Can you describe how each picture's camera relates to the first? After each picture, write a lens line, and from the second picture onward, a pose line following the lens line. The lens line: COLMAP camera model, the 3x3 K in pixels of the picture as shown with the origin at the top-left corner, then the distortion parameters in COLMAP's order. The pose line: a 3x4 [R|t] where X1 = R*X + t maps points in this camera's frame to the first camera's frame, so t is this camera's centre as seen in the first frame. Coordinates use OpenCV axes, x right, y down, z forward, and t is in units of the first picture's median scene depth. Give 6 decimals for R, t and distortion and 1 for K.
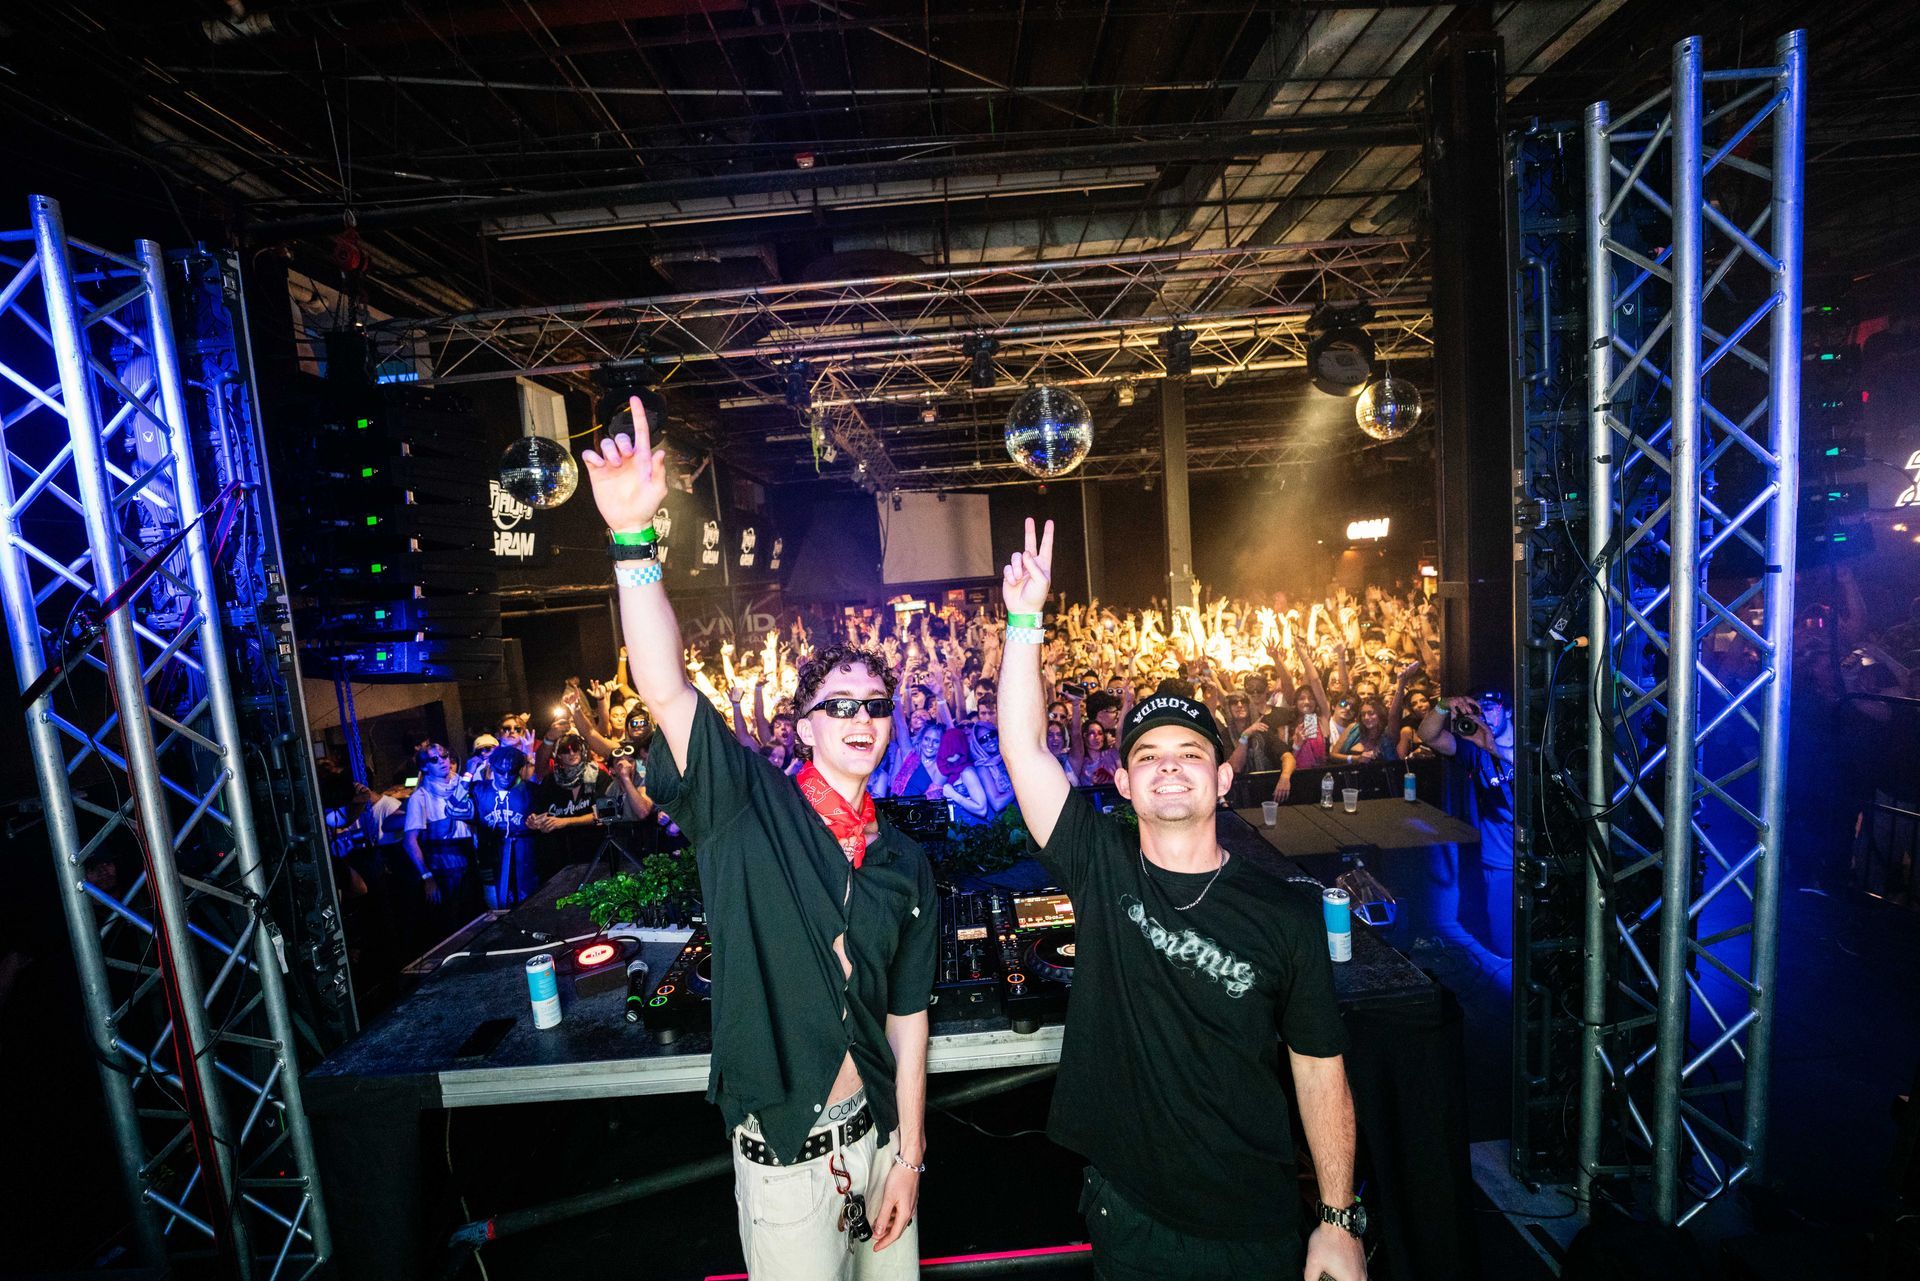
lens RADIAL K [[771.7, 0, 971.8], [0, 771.7, 655.4], [0, 0, 1]] dist [-0.023066, 0.000173]
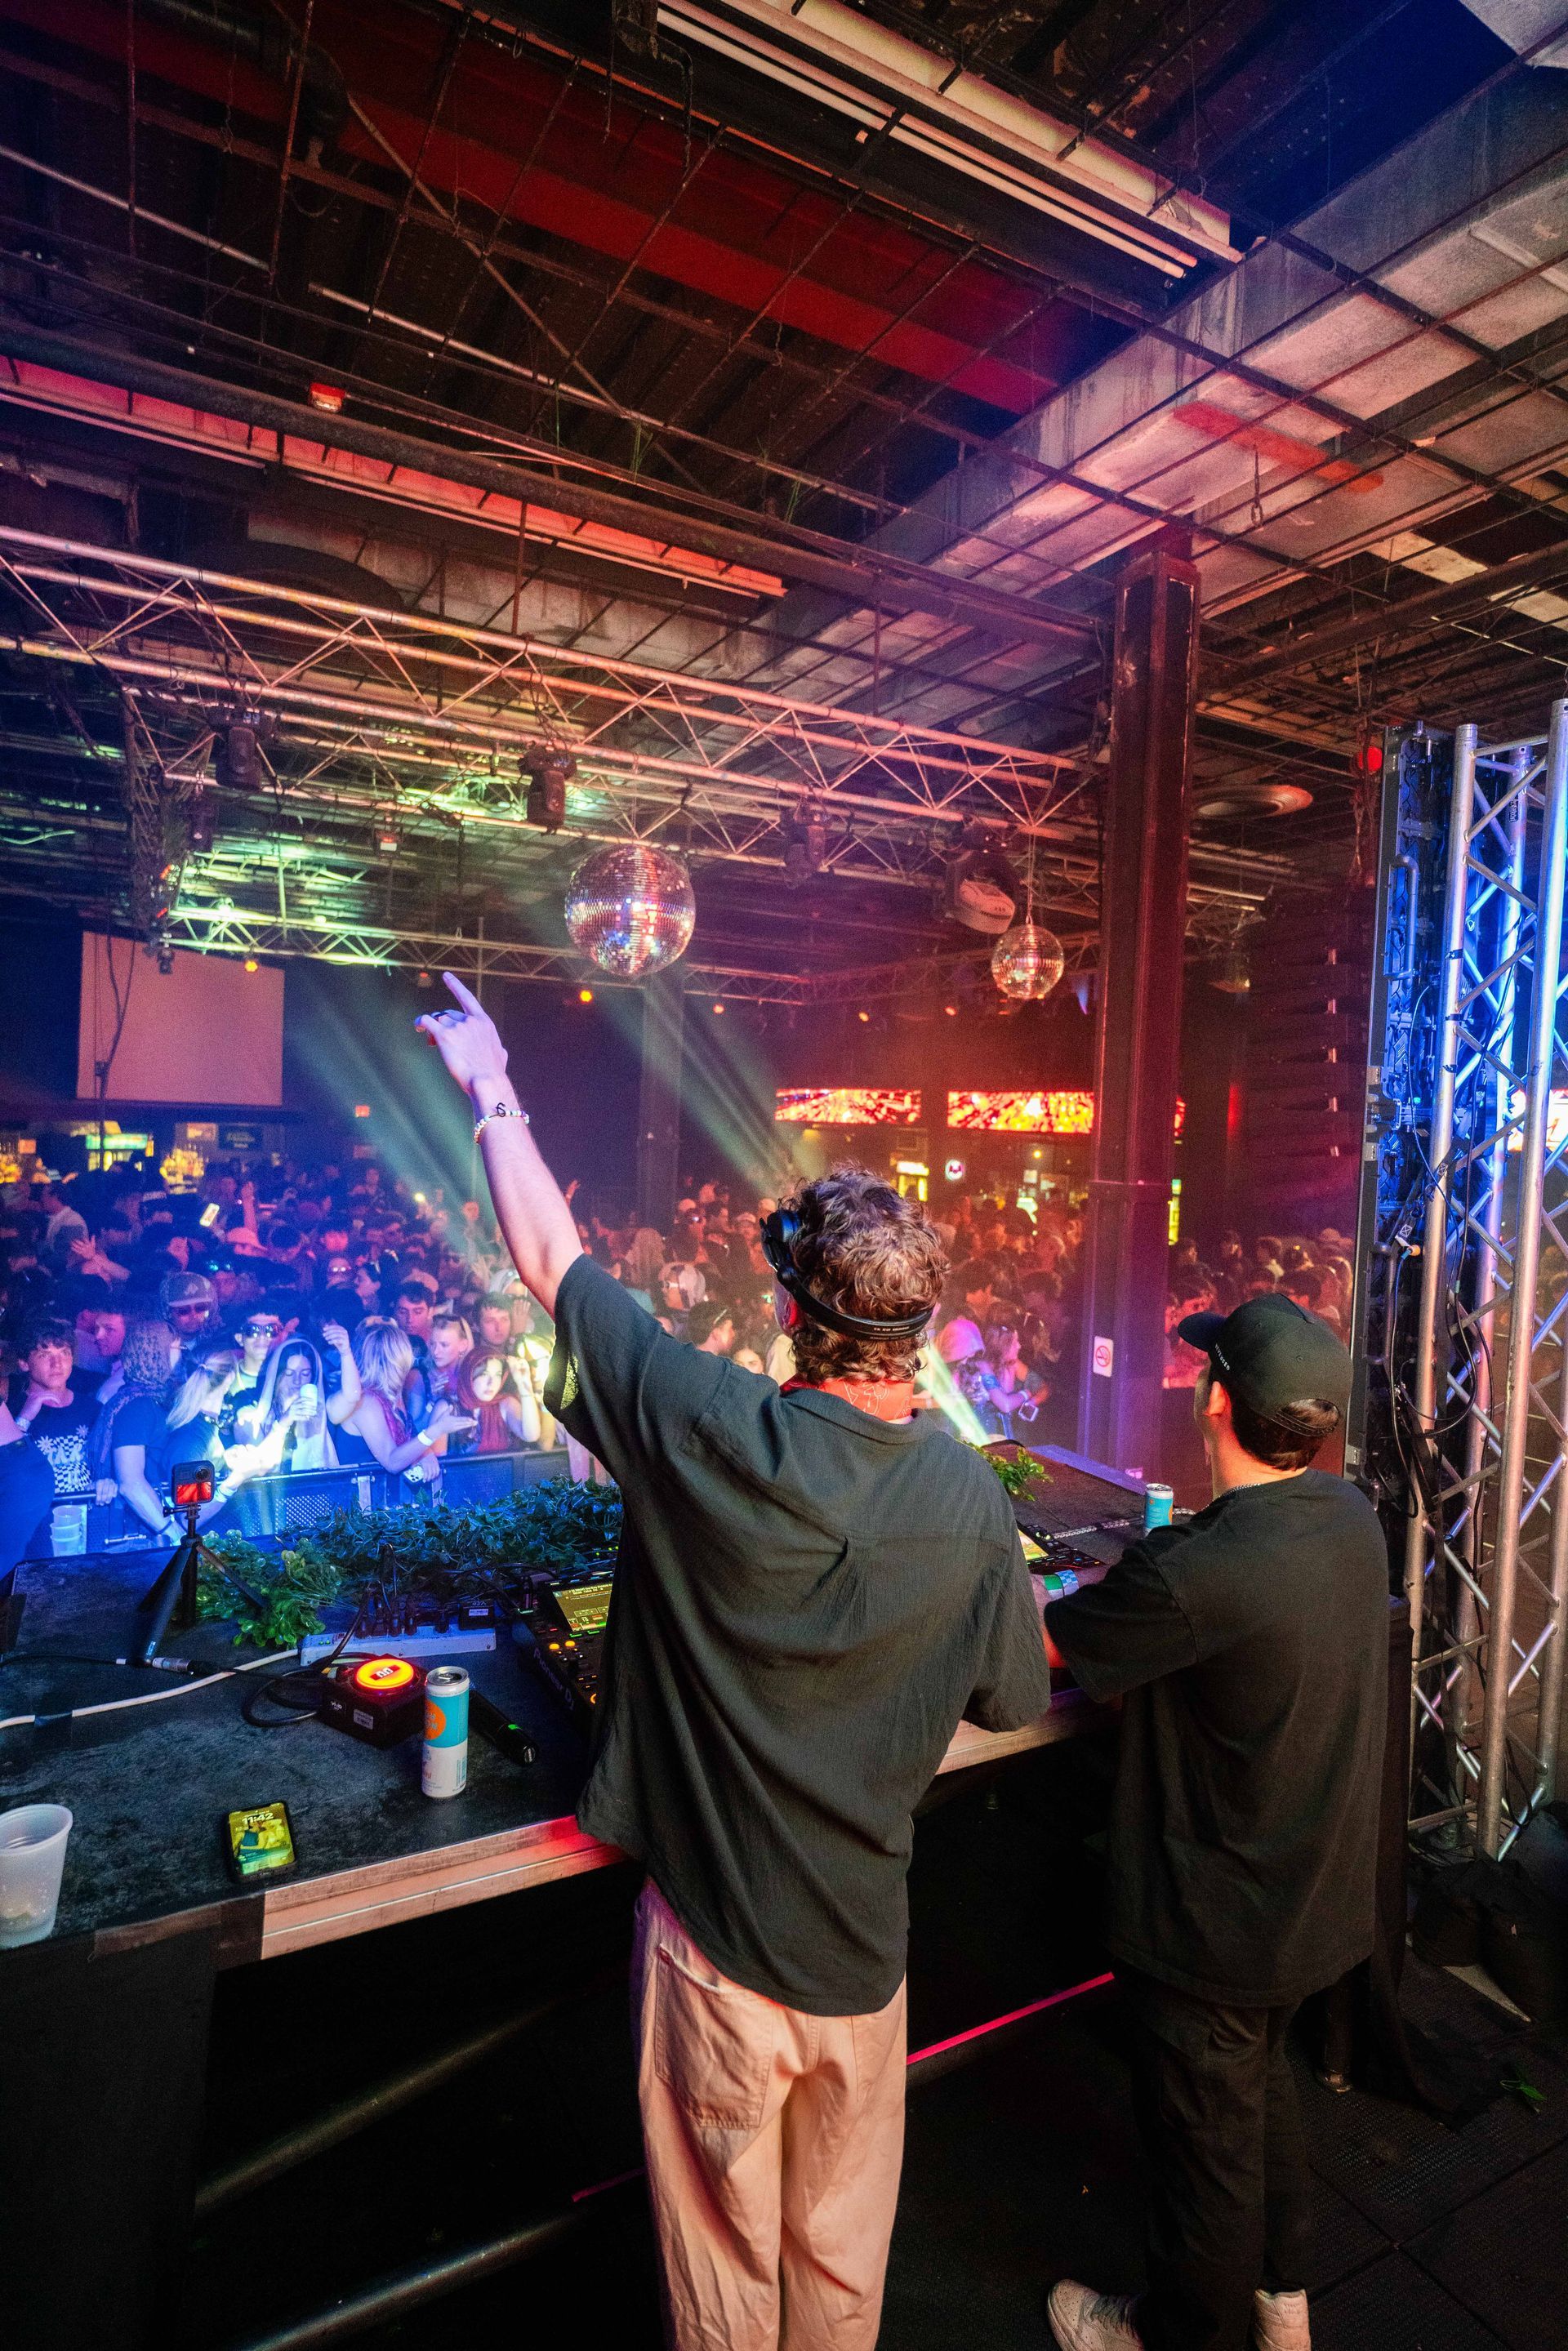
lens RADIAL K [[1210.8, 0, 784.0], [0, 1210.8, 1175.5], [0, 0, 1]] dist [-0.001581, 0.000468]
pose [[0.878567, 0.090878, 0.468893, -0.267319], [-0.057618, 0.994728, -0.084832, 0.027146], [-0.474130, 0.047514, 0.879172, 0.006248]]
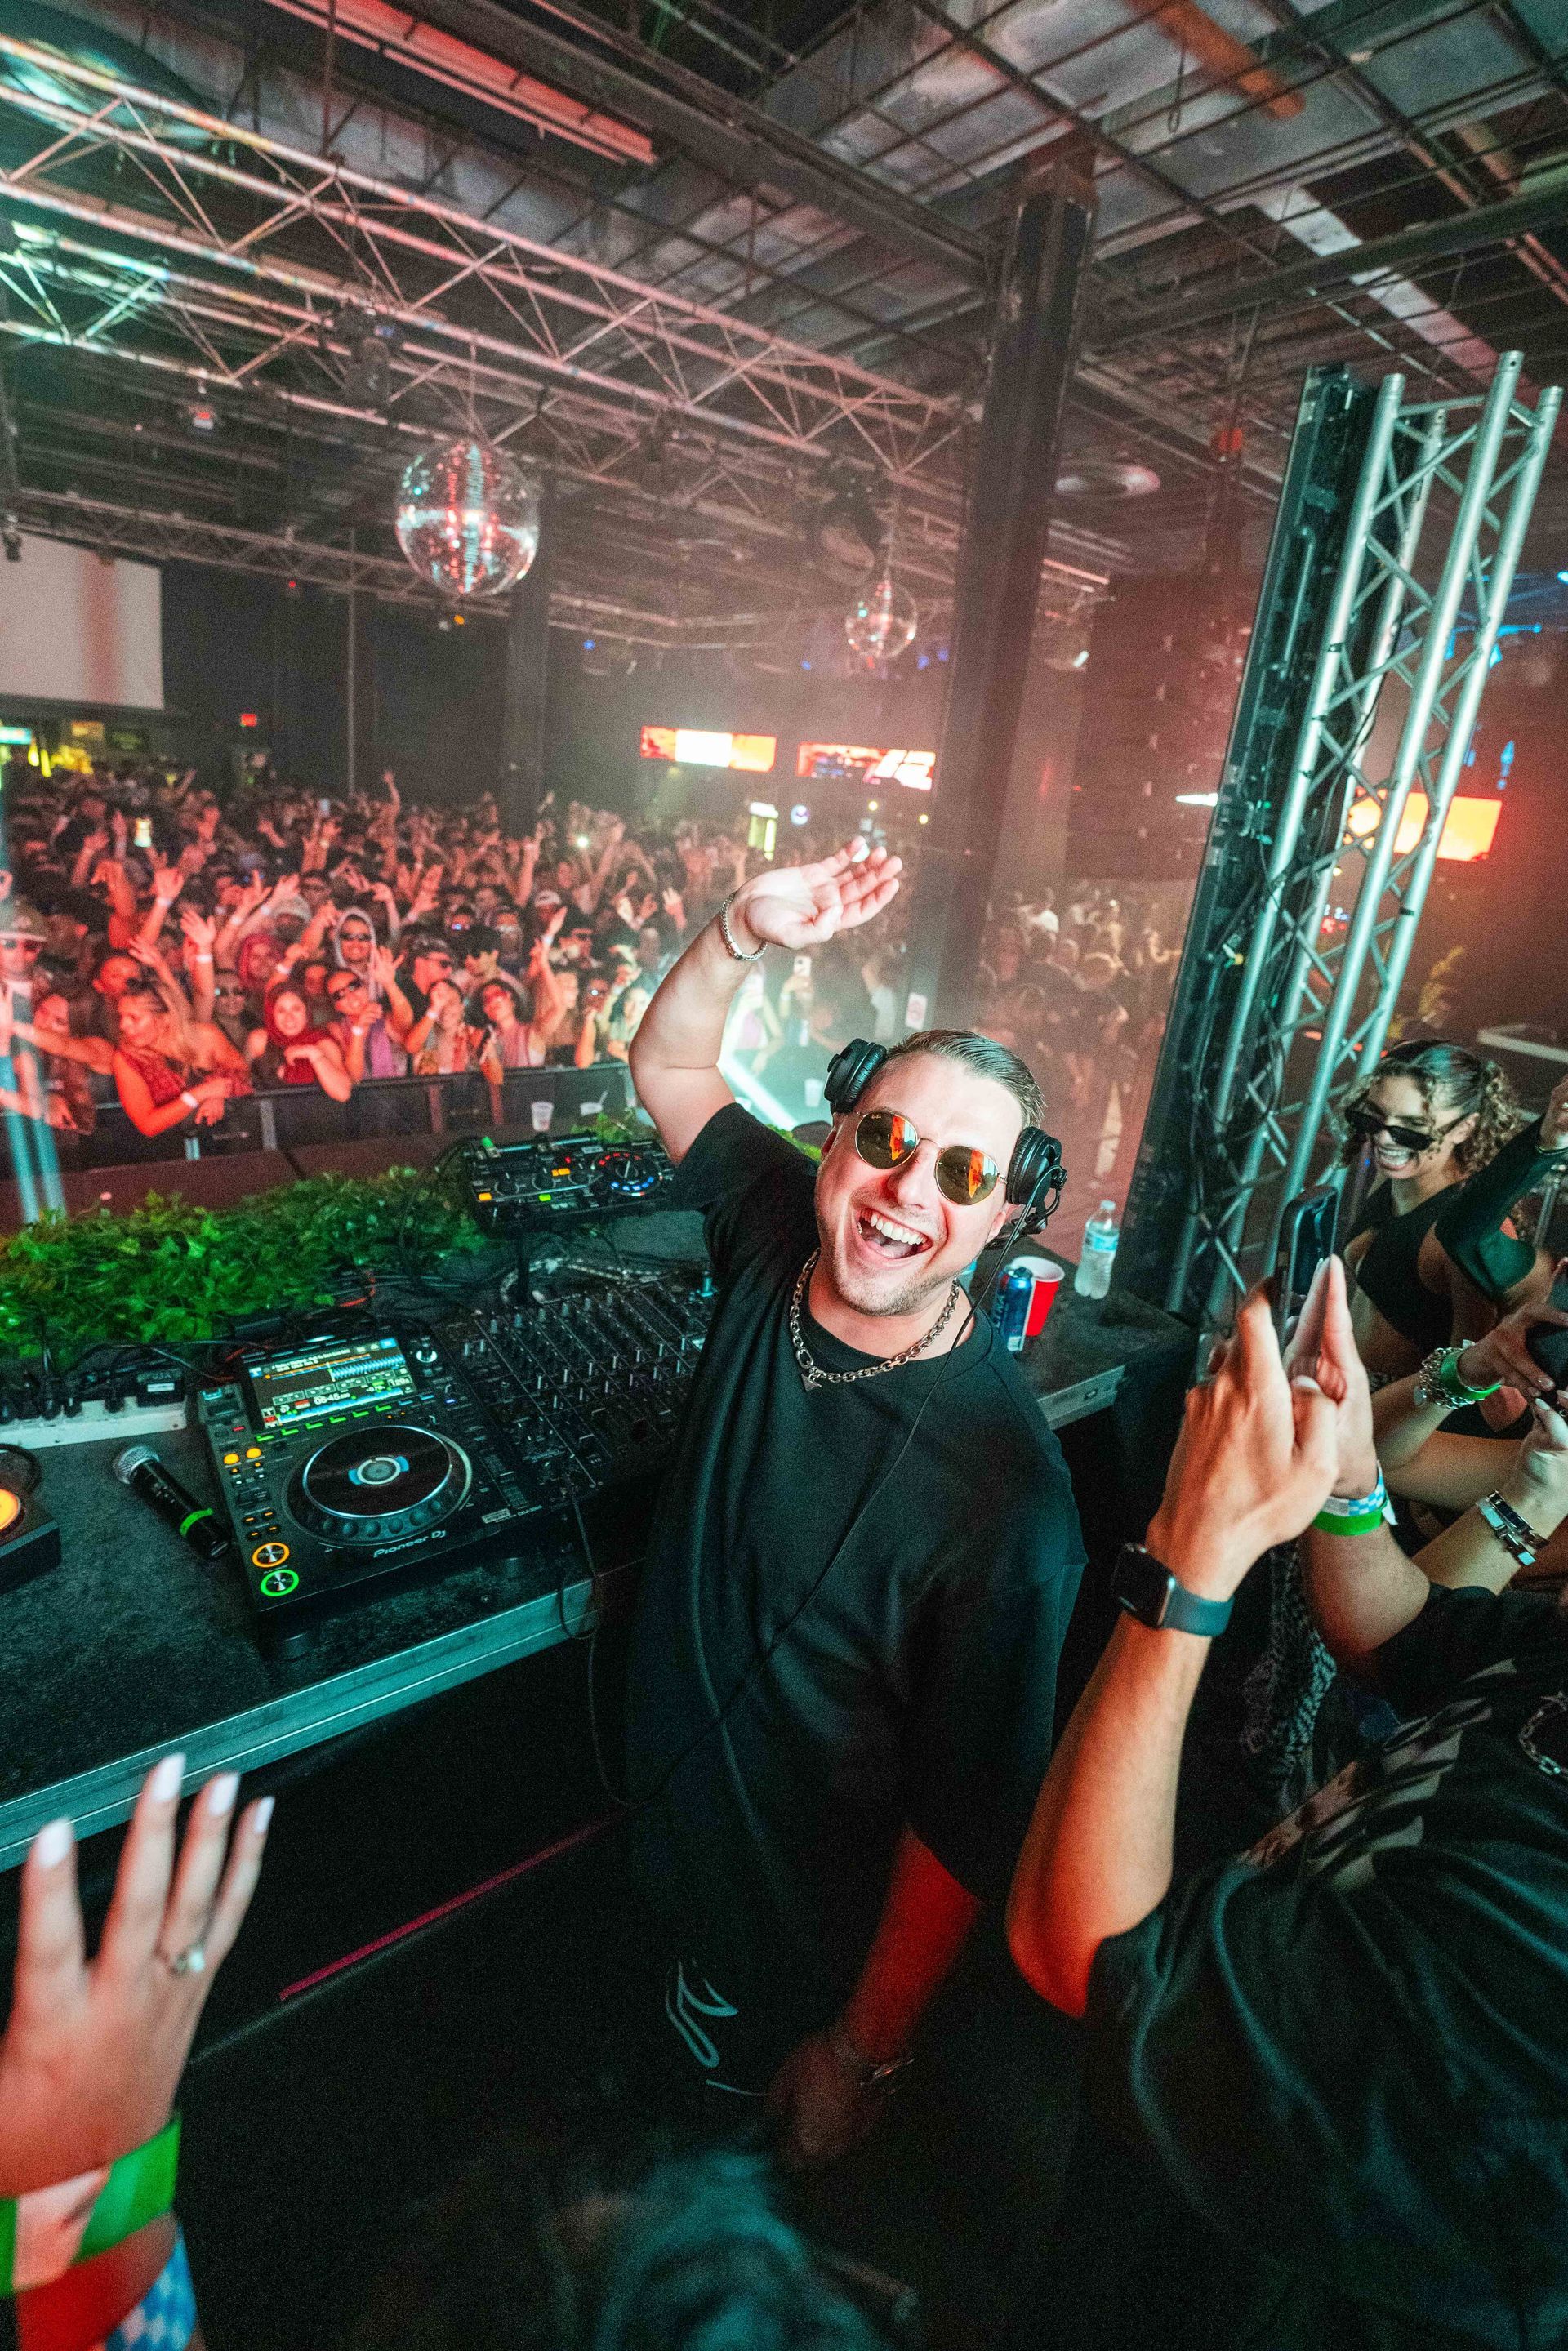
lens RADIAL K [[1015.4, 0, 772.5], [0, 1015.4, 1060.3], [0, 0, 1]] dist [-0.022424, 0.000208]
pose [[0.812907, 0.008166, 0.582336, -0.177403], [-0.114793, 0.982532, 0.146467, -0.004921], [-0.570968, -0.185912, 0.799645, 0.118699]]
